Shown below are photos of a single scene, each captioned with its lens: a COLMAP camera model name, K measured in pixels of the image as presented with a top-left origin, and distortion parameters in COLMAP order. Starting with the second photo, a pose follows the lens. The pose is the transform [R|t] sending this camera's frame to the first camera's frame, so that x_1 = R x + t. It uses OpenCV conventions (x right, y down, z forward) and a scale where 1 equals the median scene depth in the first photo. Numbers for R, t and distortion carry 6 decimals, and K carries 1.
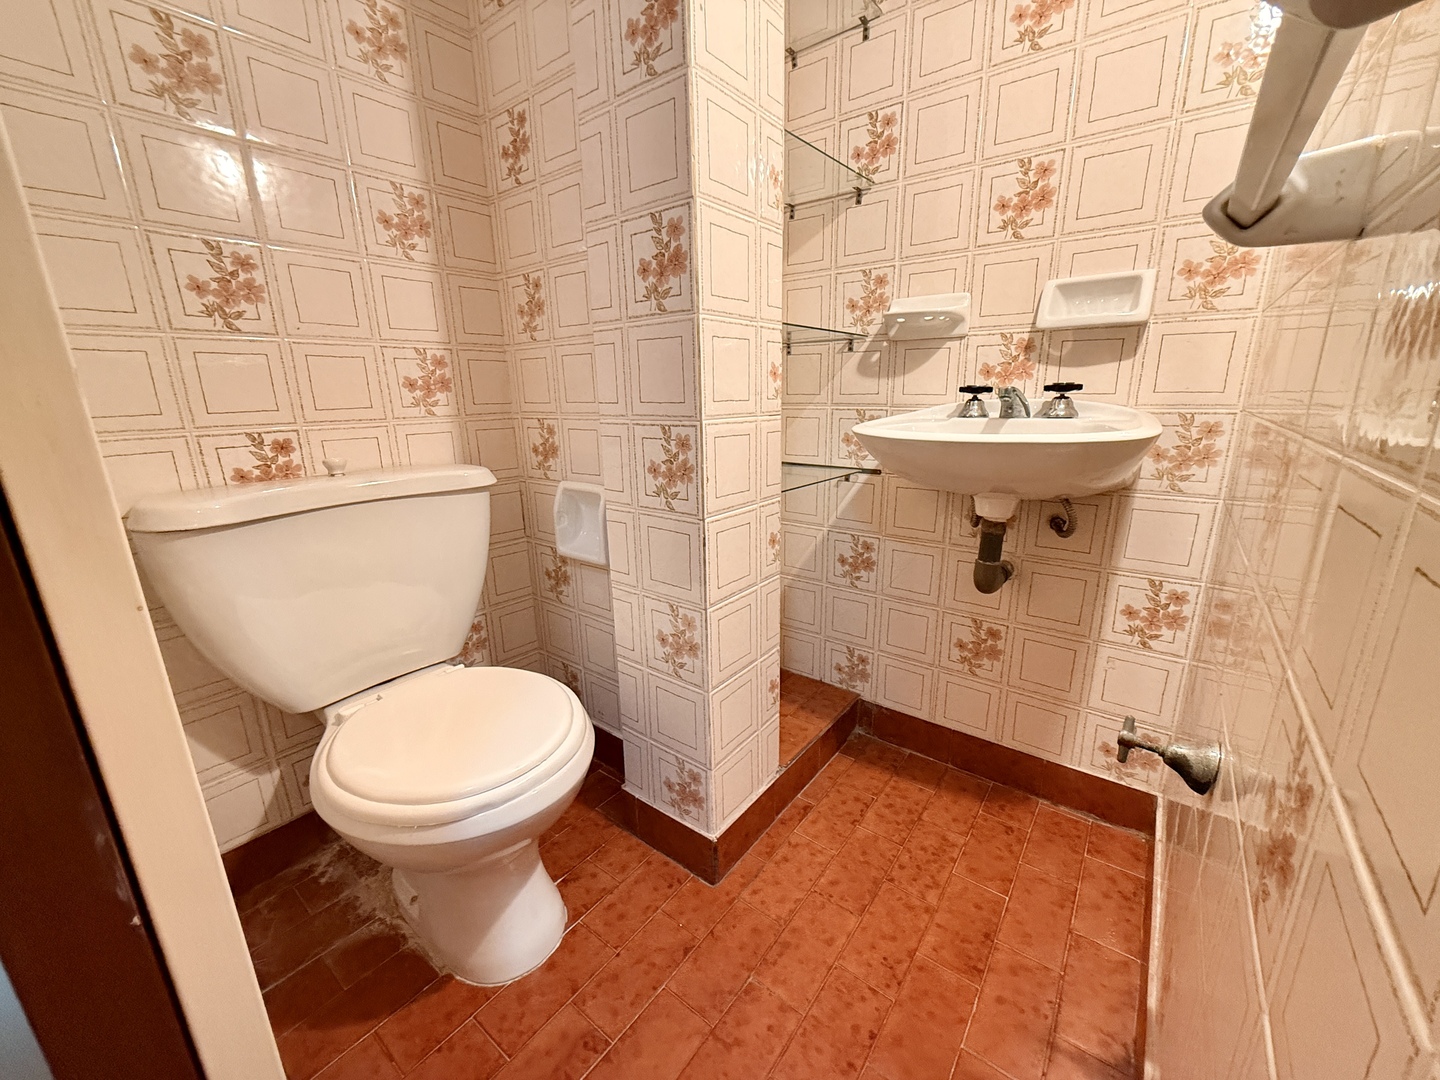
lens RADIAL K [[575.1, 0, 720.0], [0, 575.1, 540.0], [0, 0, 1]] dist [0.000170, -0.000008]
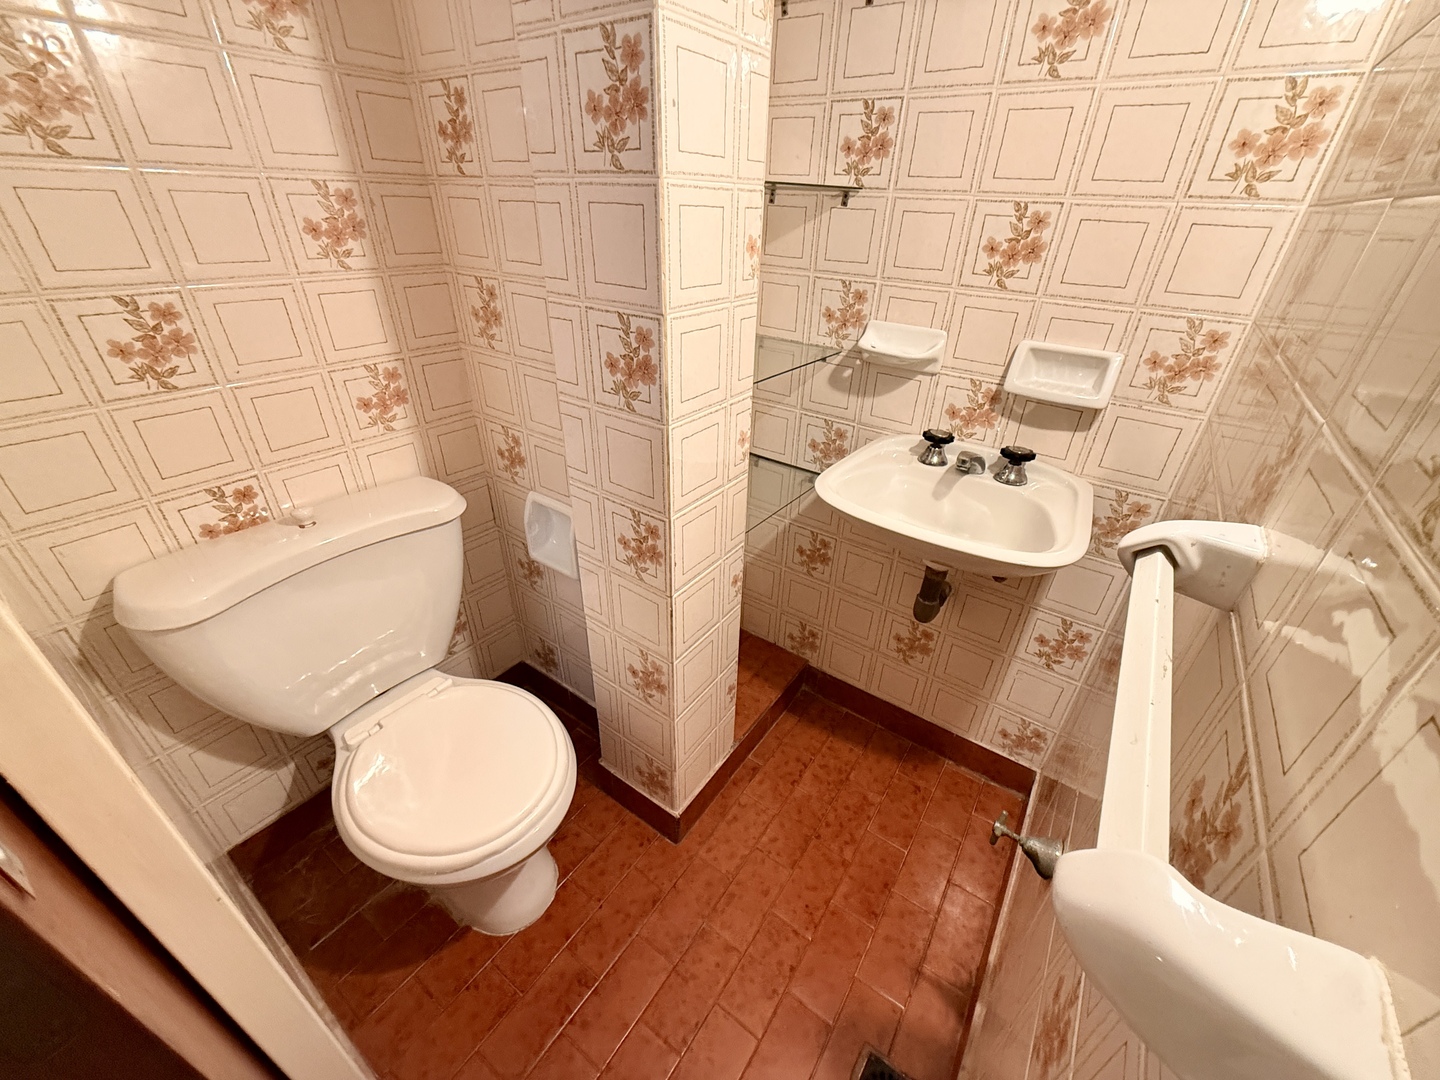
lens RADIAL K [[575.1, 0, 720.0], [0, 575.1, 540.0], [0, 0, 1]] dist [0.000170, -0.000008]
pose [[0.997989, 0.016141, 0.061291, -0.004183], [-0.032367, 0.961216, 0.273892, -0.381127], [-0.054493, -0.275325, 0.959806, -0.015002]]
